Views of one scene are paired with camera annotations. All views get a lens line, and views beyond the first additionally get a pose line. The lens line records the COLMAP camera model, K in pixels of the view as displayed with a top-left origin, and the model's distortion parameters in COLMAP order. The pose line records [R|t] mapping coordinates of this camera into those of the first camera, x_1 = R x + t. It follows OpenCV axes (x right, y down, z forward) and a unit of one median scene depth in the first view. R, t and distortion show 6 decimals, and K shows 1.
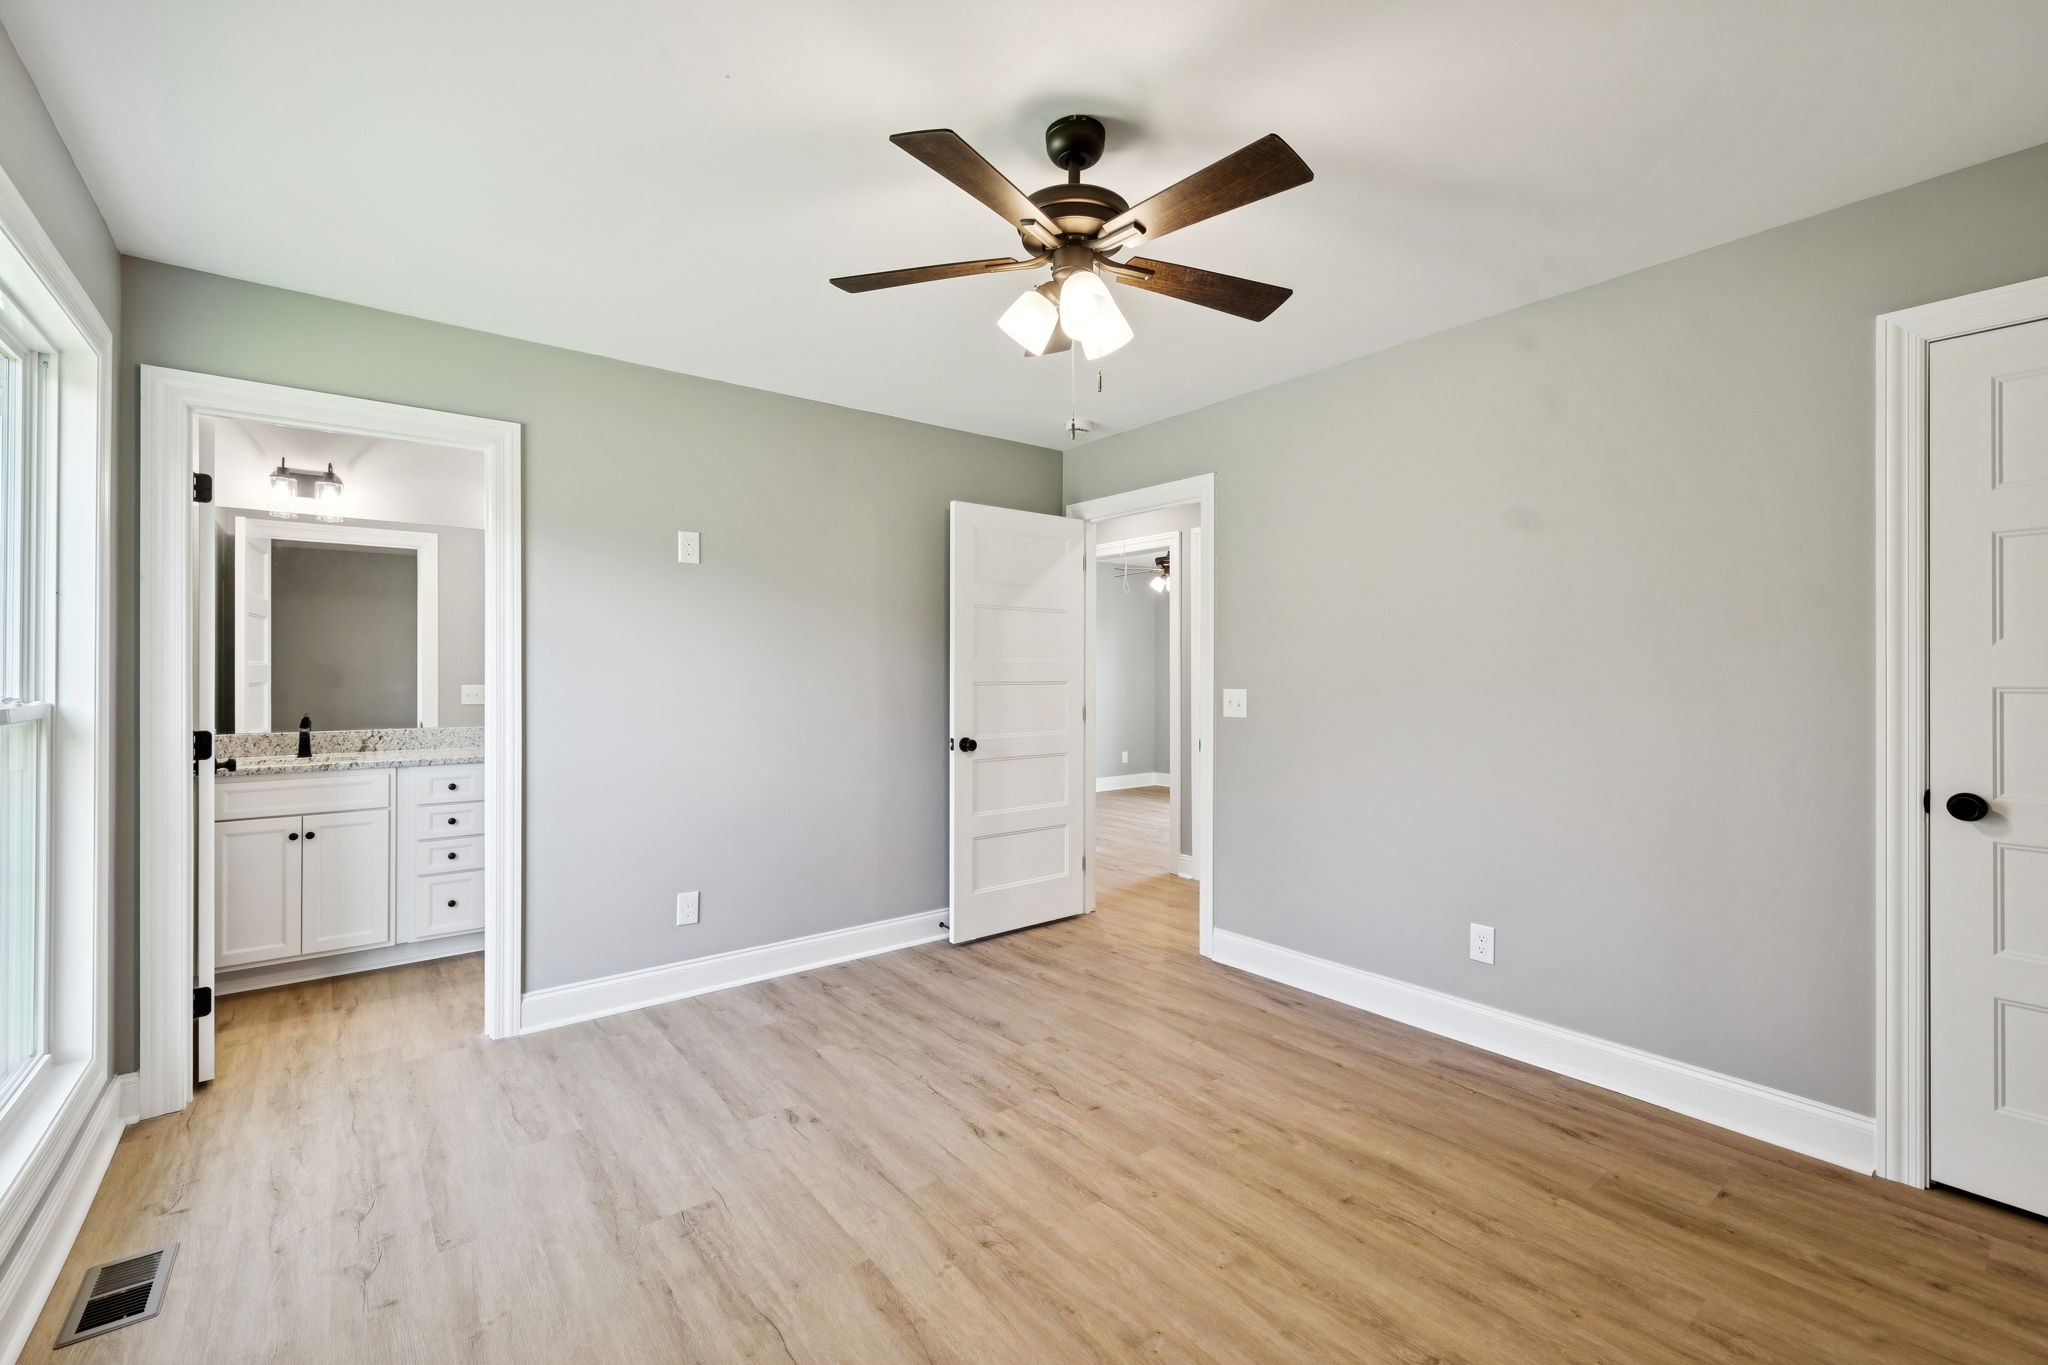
lens RADIAL K [[872.9, 0, 1023.3], [0, 872.9, 672.7], [0, 0, 1]] dist [0.001299, 0.000006]
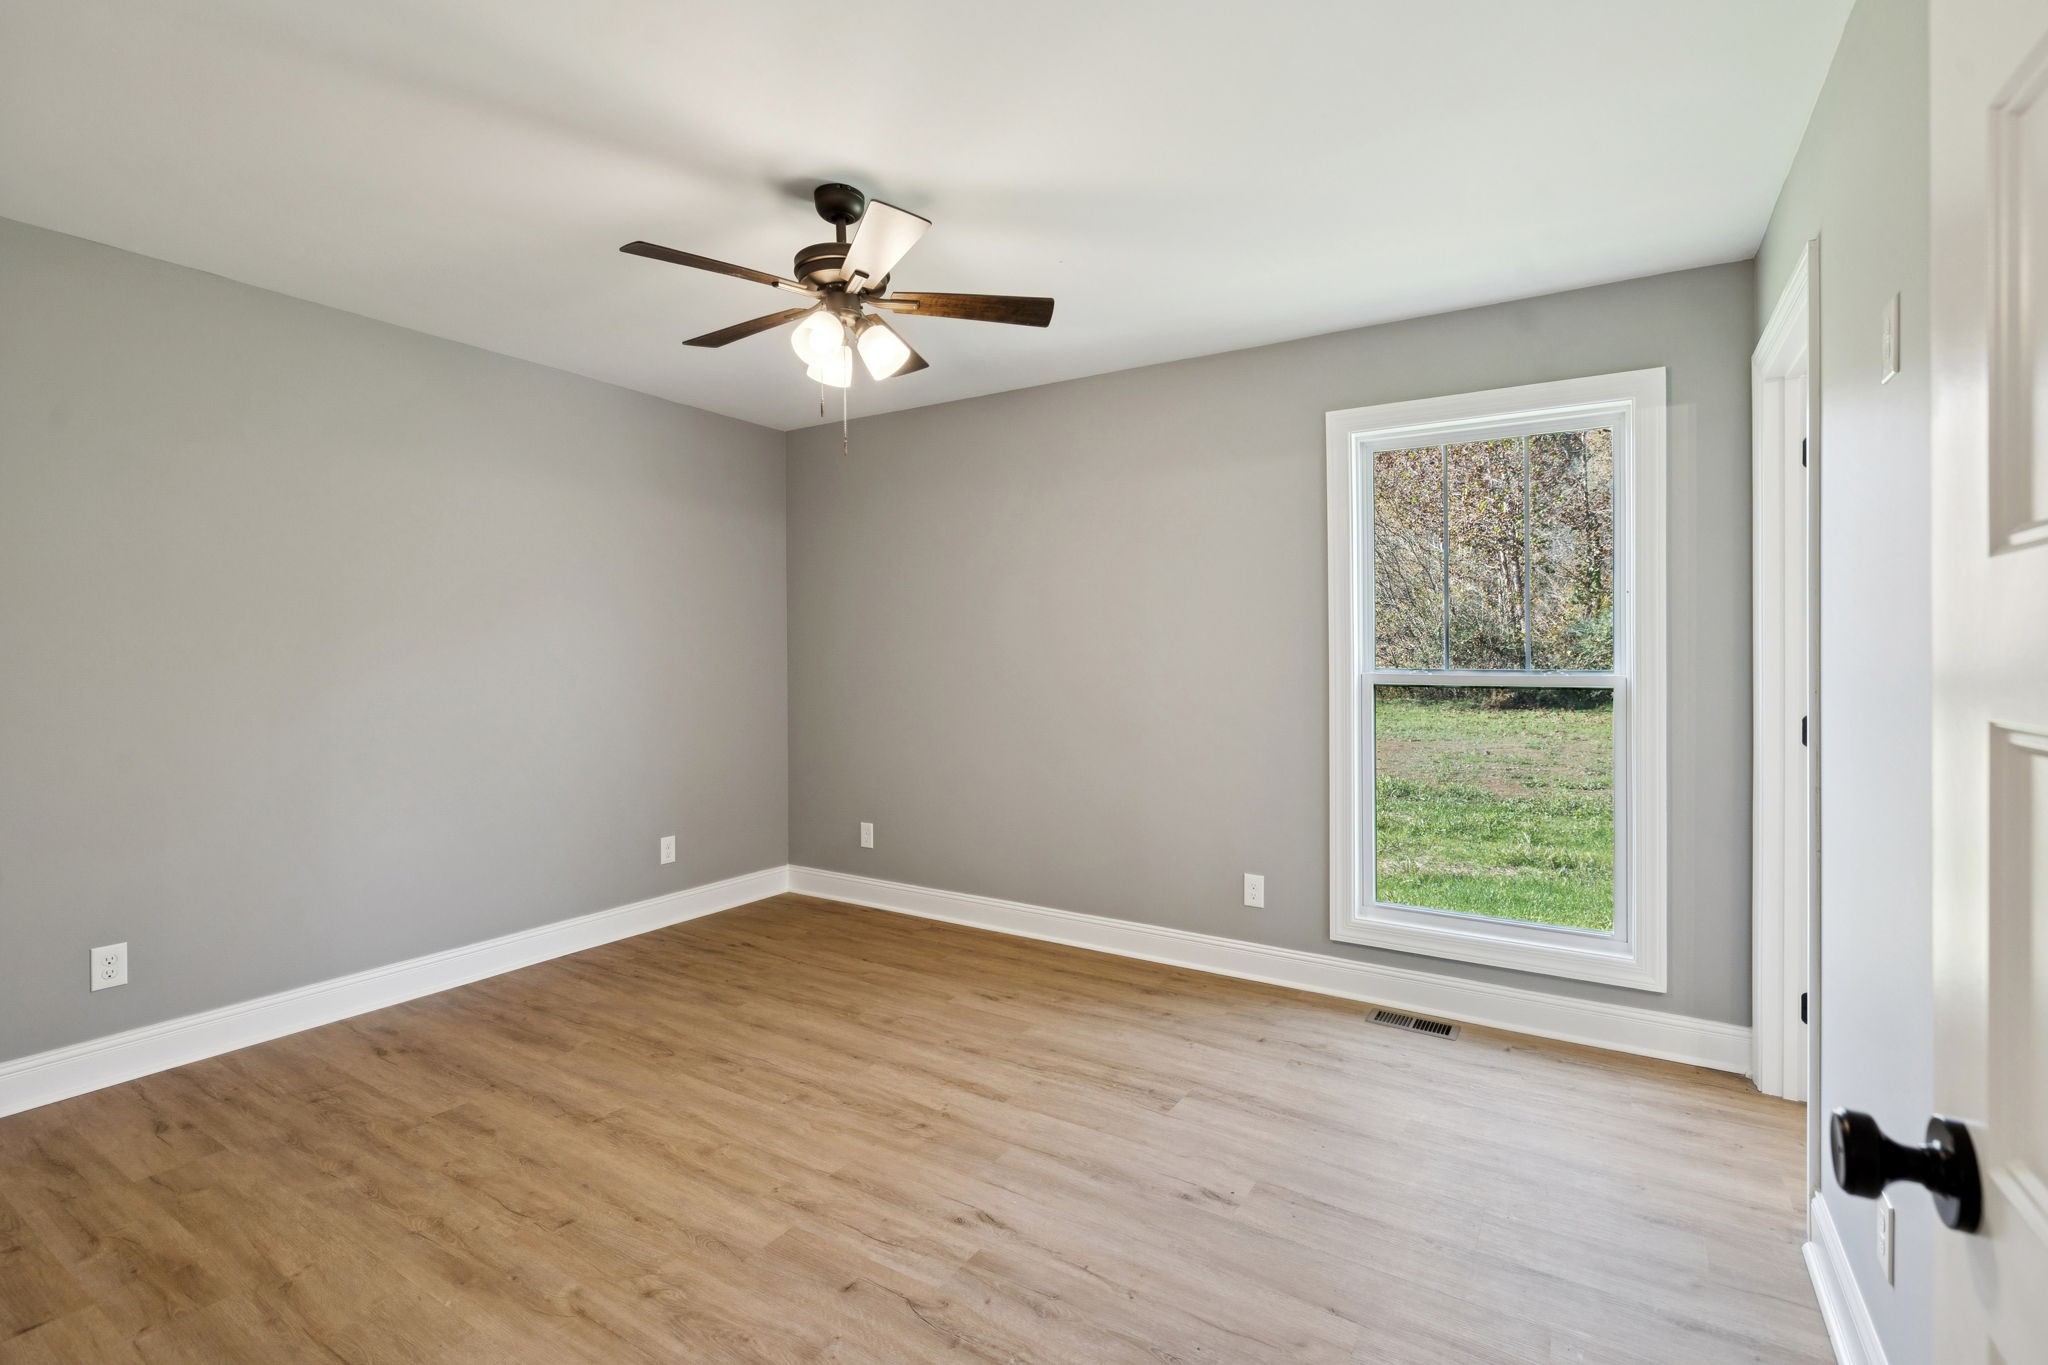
lens RADIAL K [[920.9, 0, 1022.7], [0, 920.9, 660.2], [0, 0, 1]] dist [-0.008314, -0.000405]
pose [[-0.942750, 0.003377, -0.333483, 0.231463], [0.001204, 0.999977, 0.006721, -0.007281], [0.333498, 0.005934, -0.942732, 2.069780]]
